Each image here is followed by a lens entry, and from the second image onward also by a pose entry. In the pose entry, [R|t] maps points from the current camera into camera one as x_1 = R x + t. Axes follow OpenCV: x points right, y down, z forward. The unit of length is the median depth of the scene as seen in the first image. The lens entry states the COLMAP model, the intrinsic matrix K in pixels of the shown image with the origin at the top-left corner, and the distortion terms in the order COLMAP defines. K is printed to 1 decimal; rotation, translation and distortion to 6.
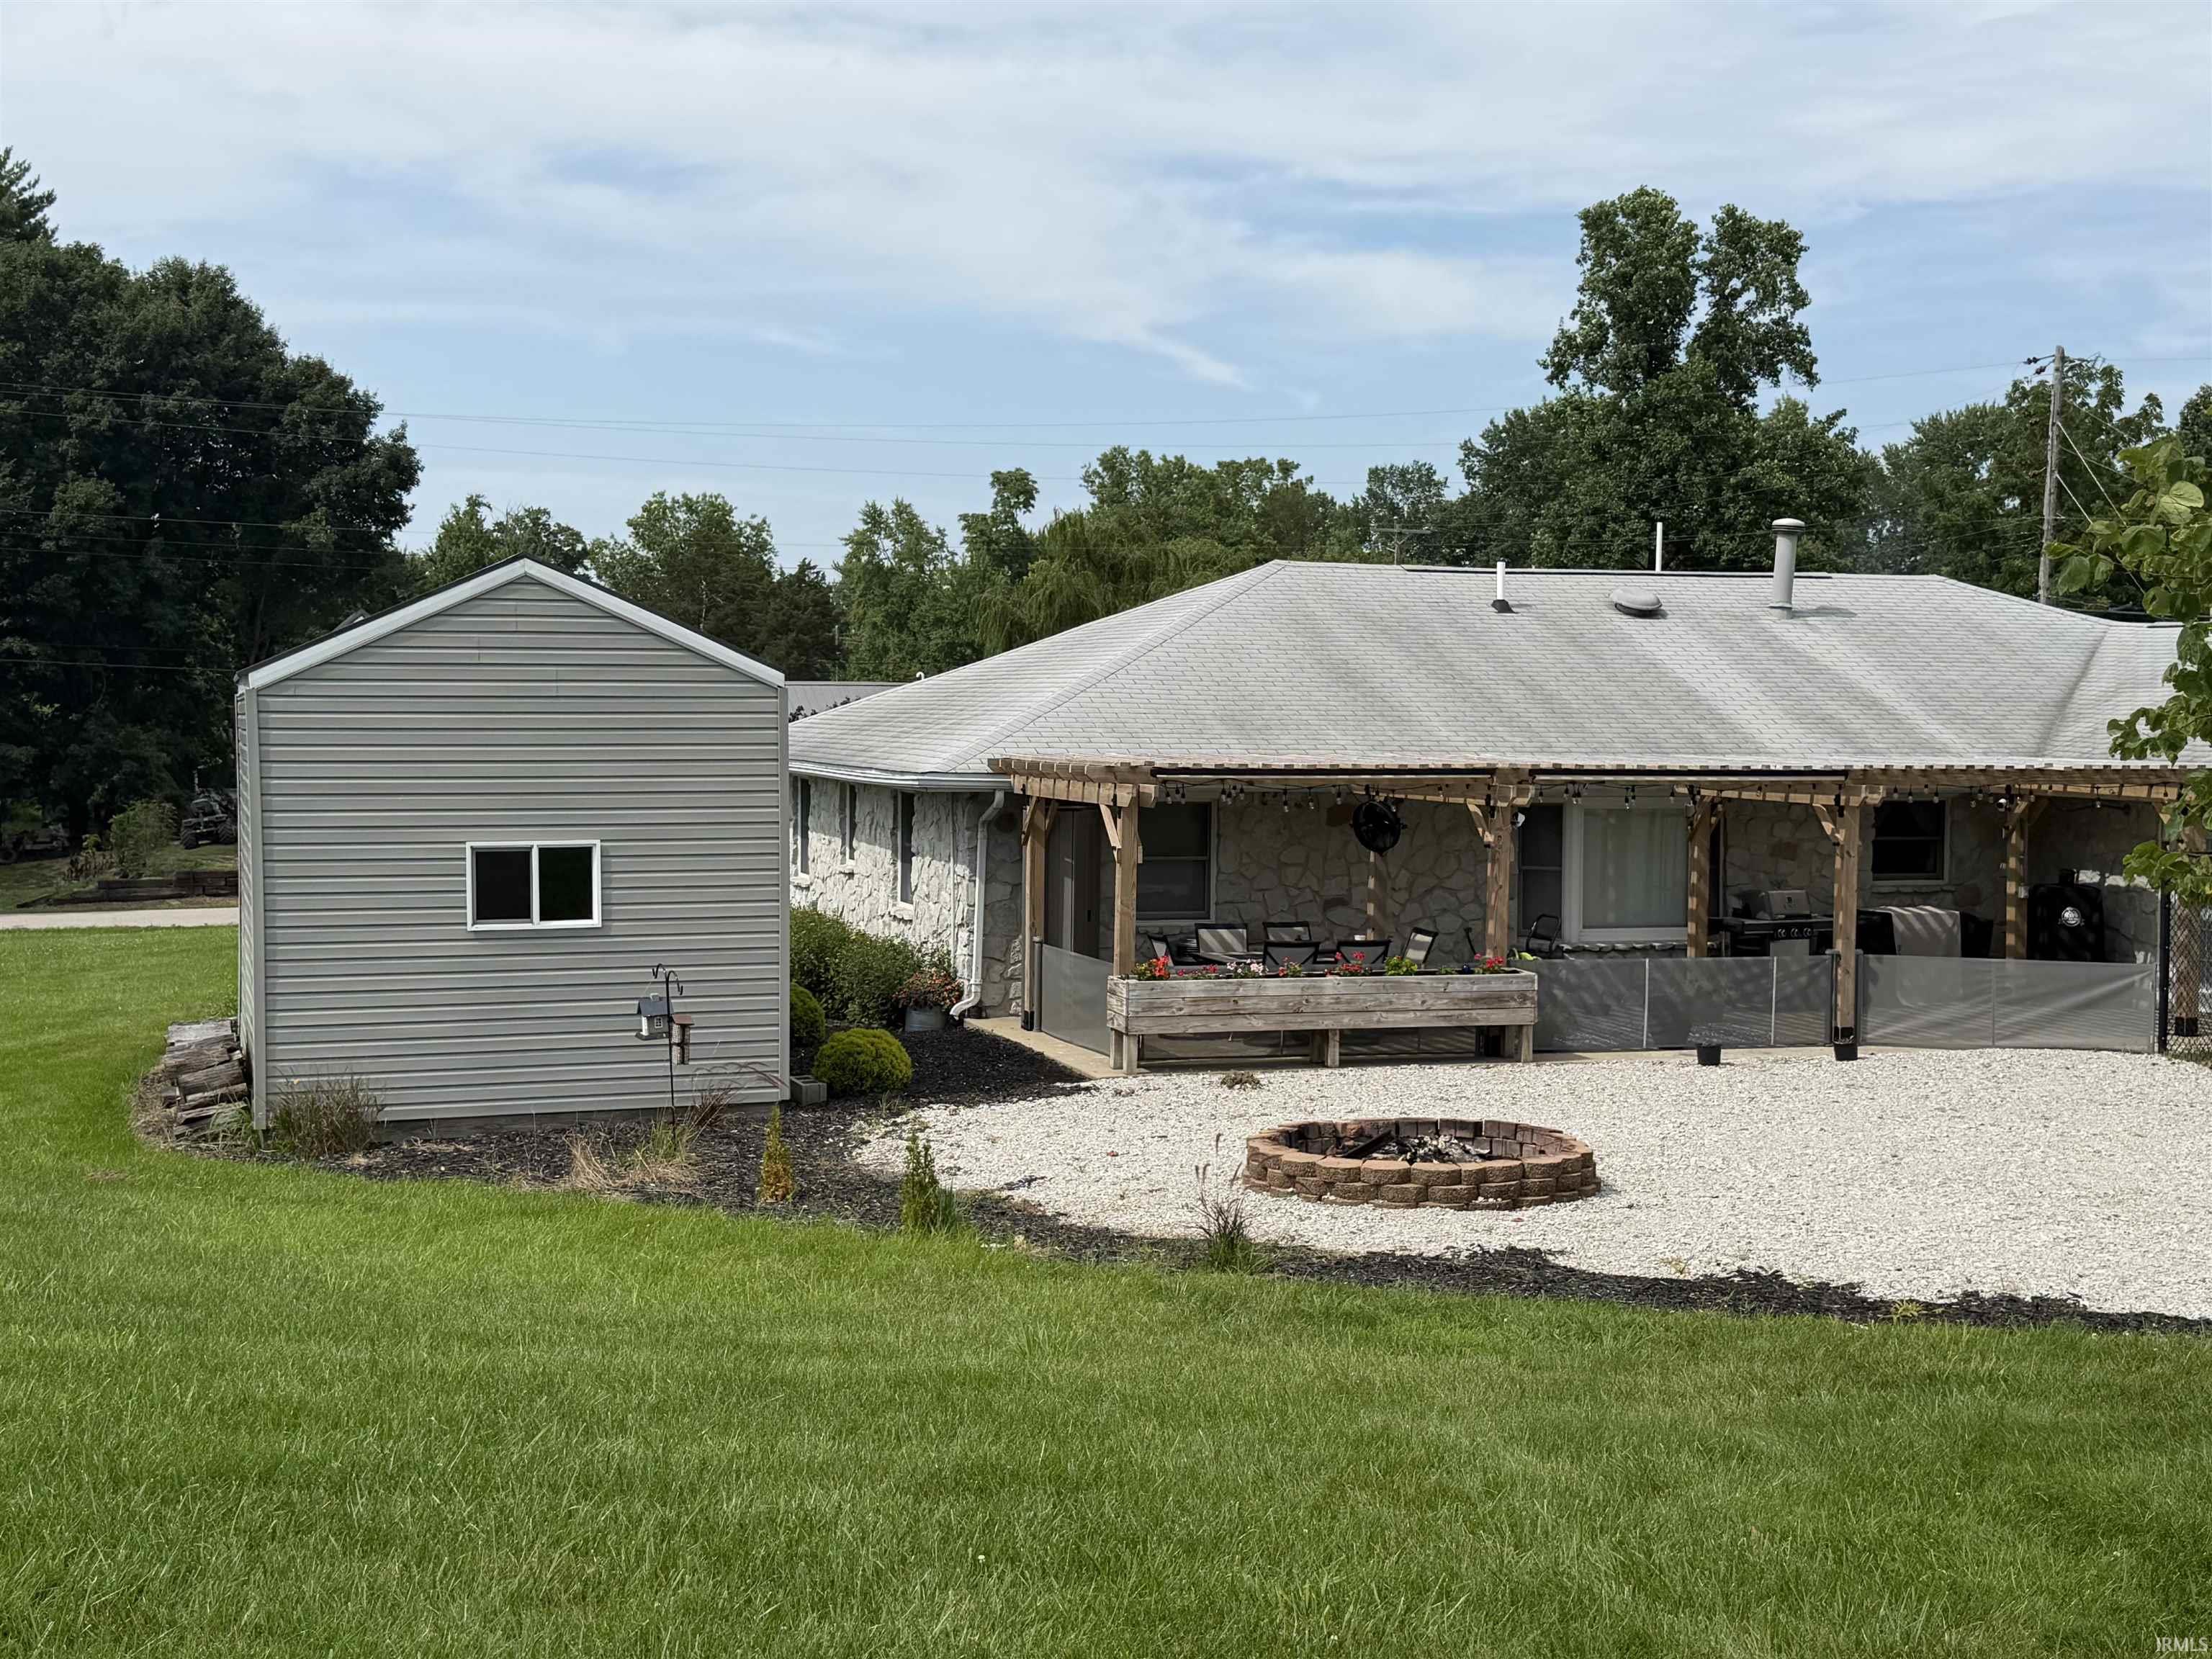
lens RADIAL K [[2851.7, 0, 1107.2], [0, 2851.7, 870.1], [0, 0, 1]] dist [0.241124, 0.010684]
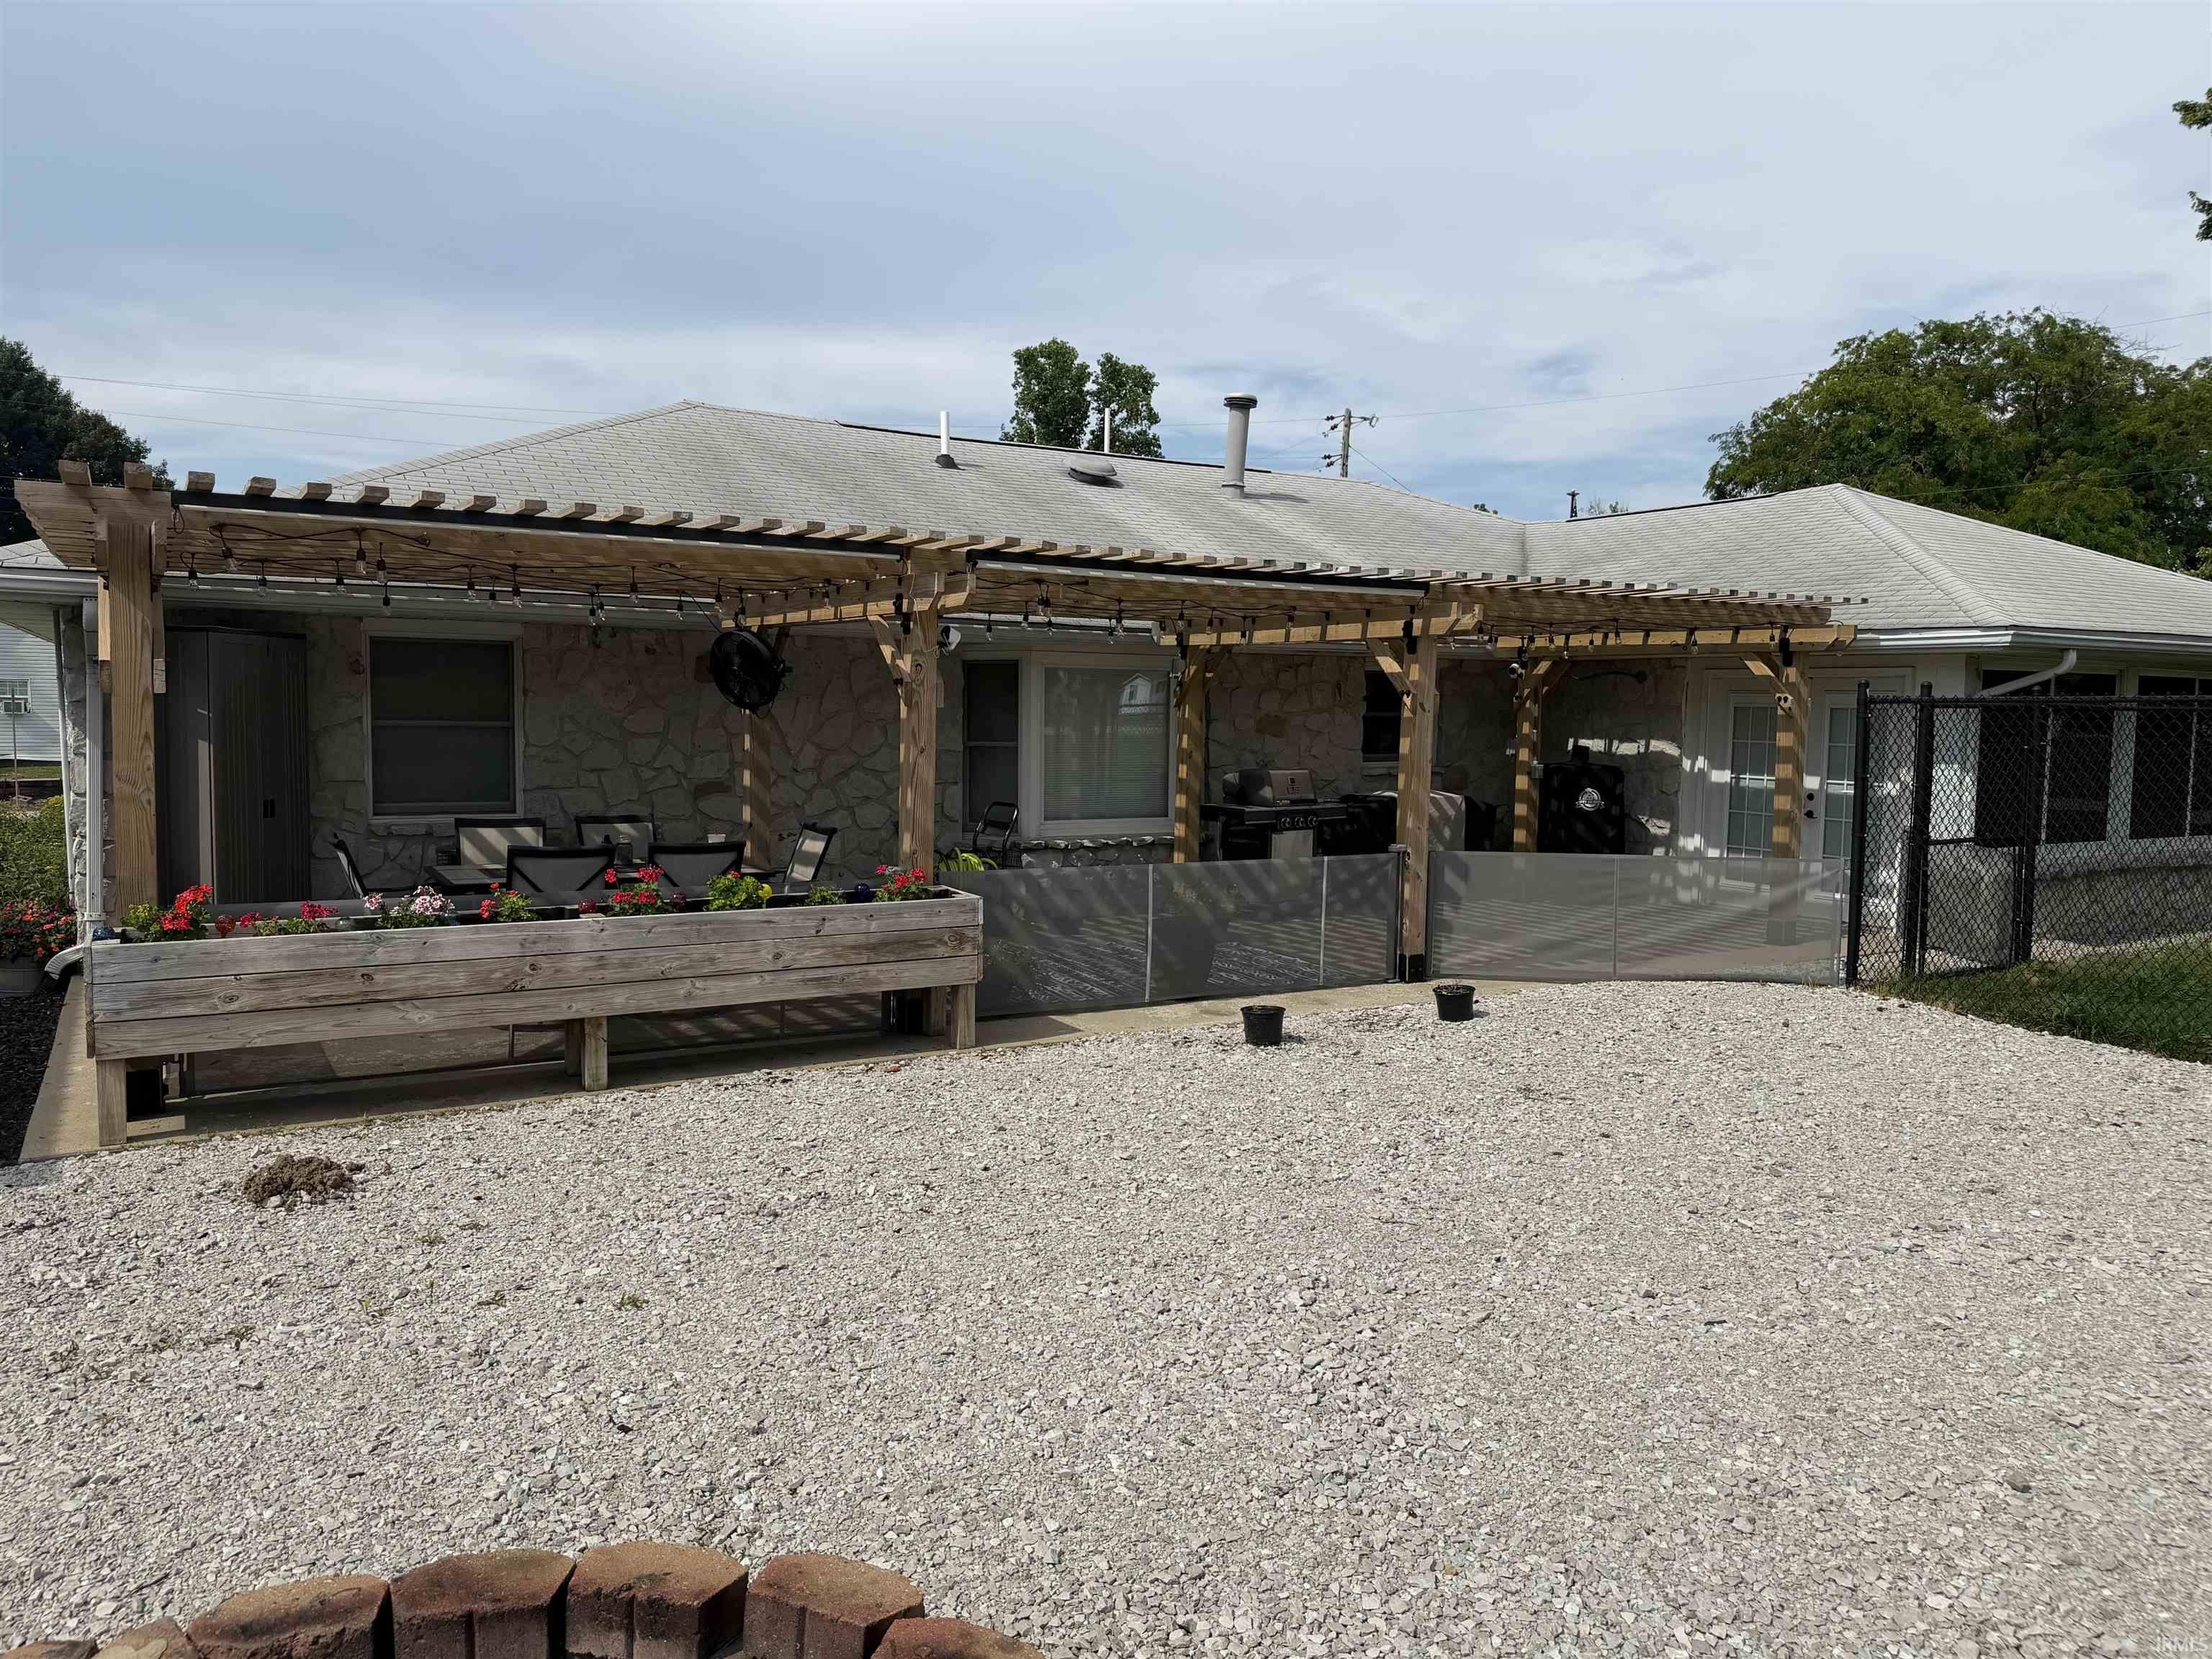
lens RADIAL K [[1543.7, 0, 1106.0], [0, 1543.7, 829.5], [0, 0, 1]] dist [-0.104092, -0.002089]
pose [[0.975746, -0.012195, 0.218566, 0.093214], [0.007196, 0.999694, 0.023654, 0.013440], [-0.218787, -0.021507, 0.975536, 0.605310]]
